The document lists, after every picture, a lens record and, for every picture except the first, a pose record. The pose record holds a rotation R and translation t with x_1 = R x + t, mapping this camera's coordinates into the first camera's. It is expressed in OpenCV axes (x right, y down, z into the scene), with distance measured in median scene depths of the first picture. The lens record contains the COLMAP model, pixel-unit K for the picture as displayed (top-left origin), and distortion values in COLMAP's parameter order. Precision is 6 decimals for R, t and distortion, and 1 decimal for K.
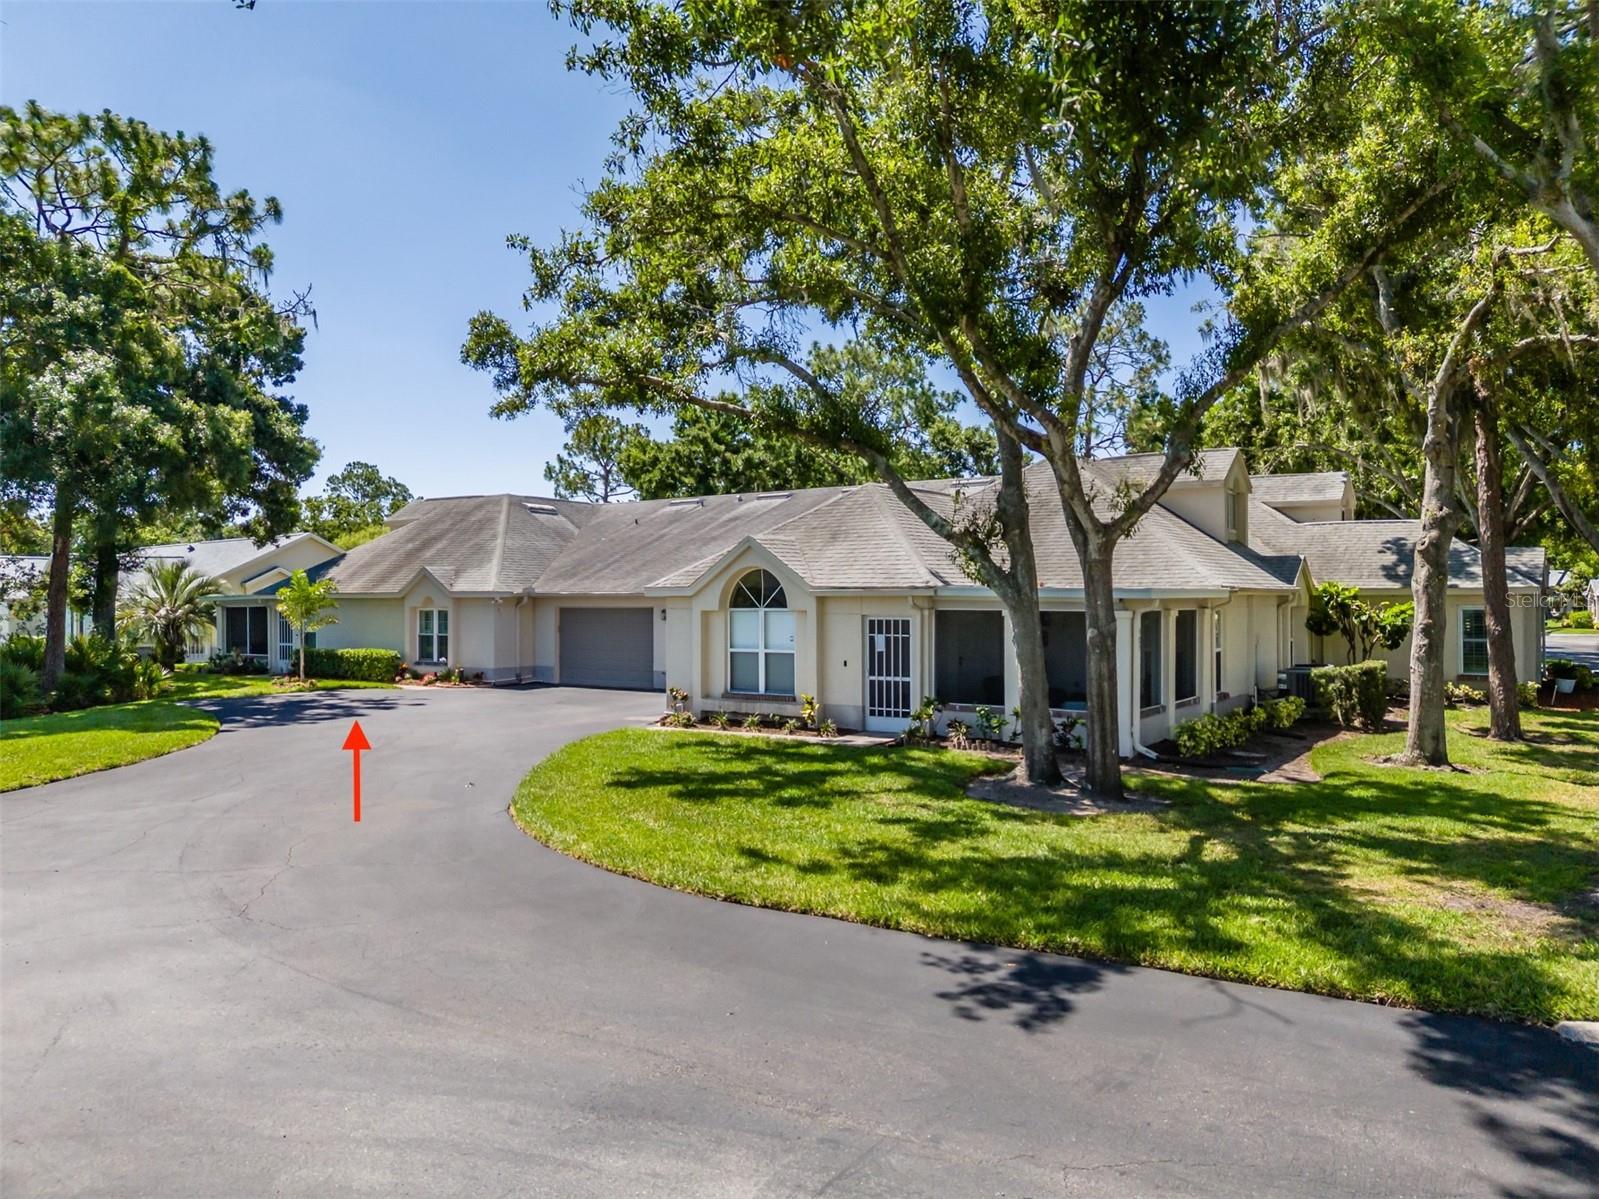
lens RADIAL K [[1146.6, 0, 798.3], [0, 1146.6, 608.3], [0, 0, 1]] dist [0.151332, -0.161041]
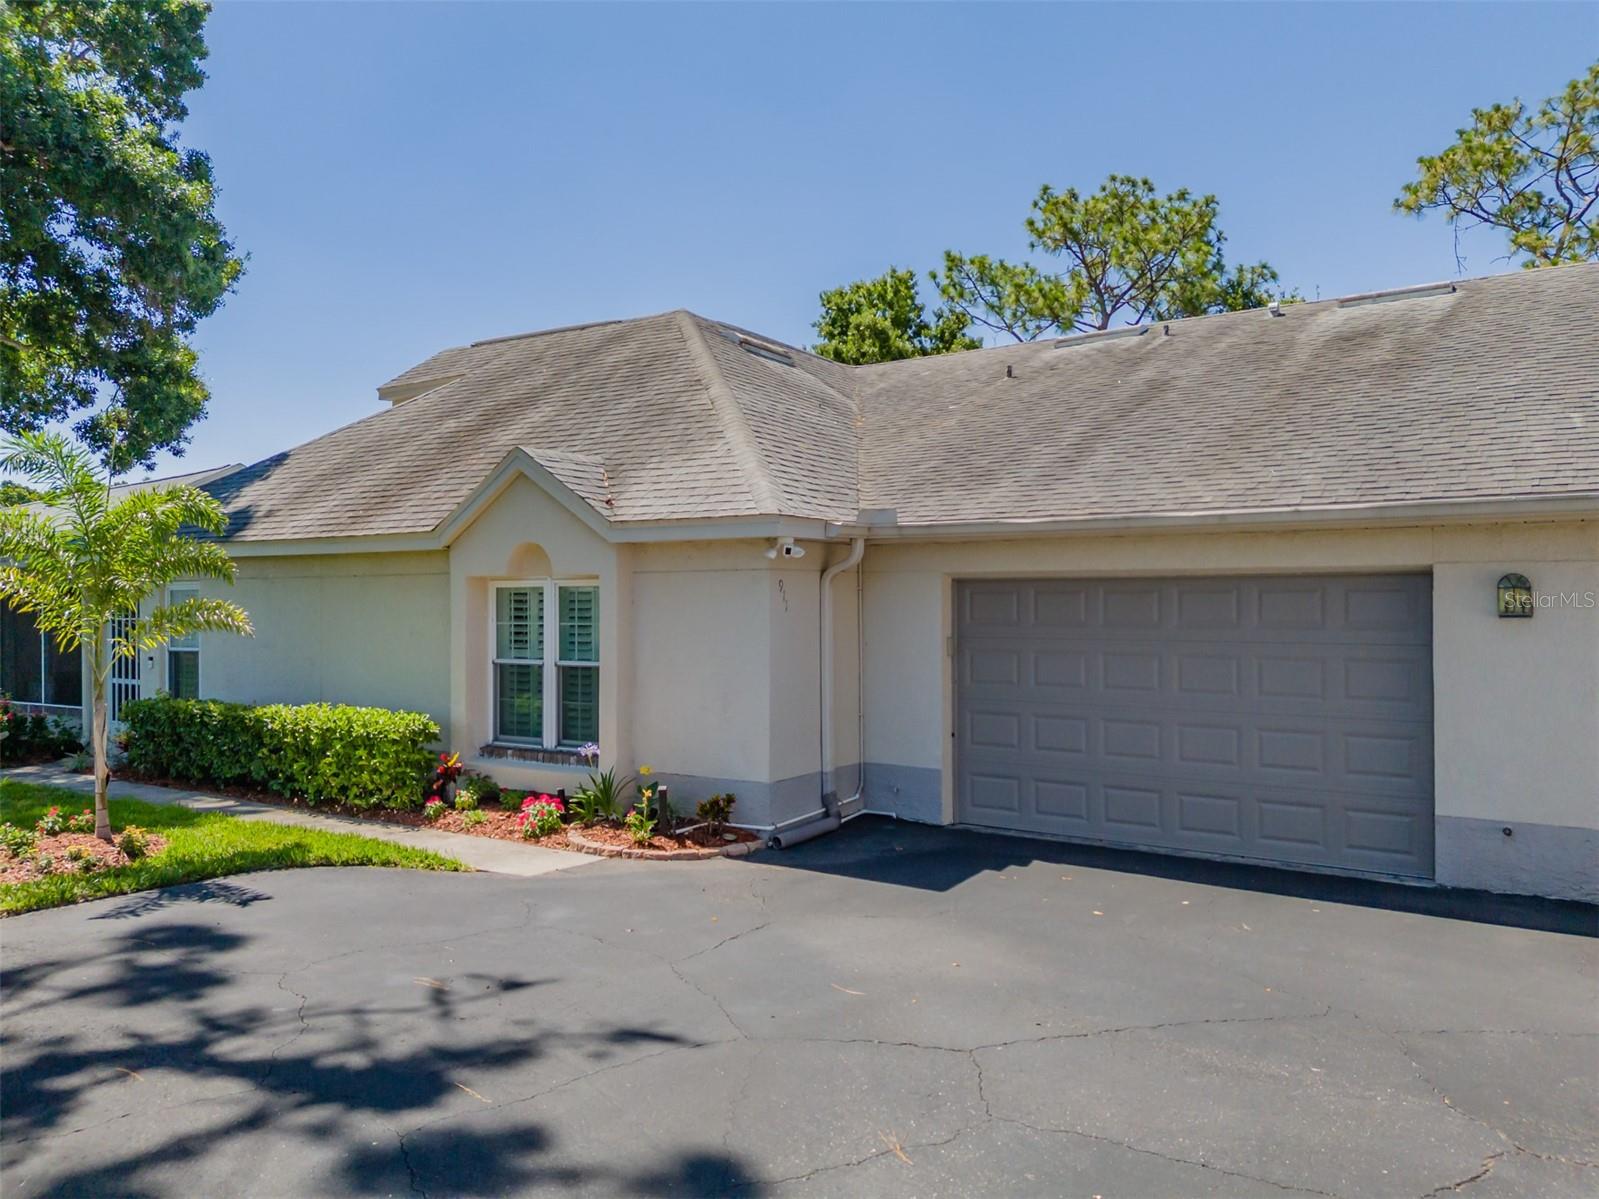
lens RADIAL K [[1146.6, 0, 798.3], [0, 1146.6, 608.3], [0, 0, 1]] dist [0.151332, -0.161041]
pose [[0.999891, -0.001652, 0.014670, -0.246960], [0.001738, 0.999982, -0.005823, 0.009720], [-0.014660, 0.005848, 0.999875, 0.677036]]
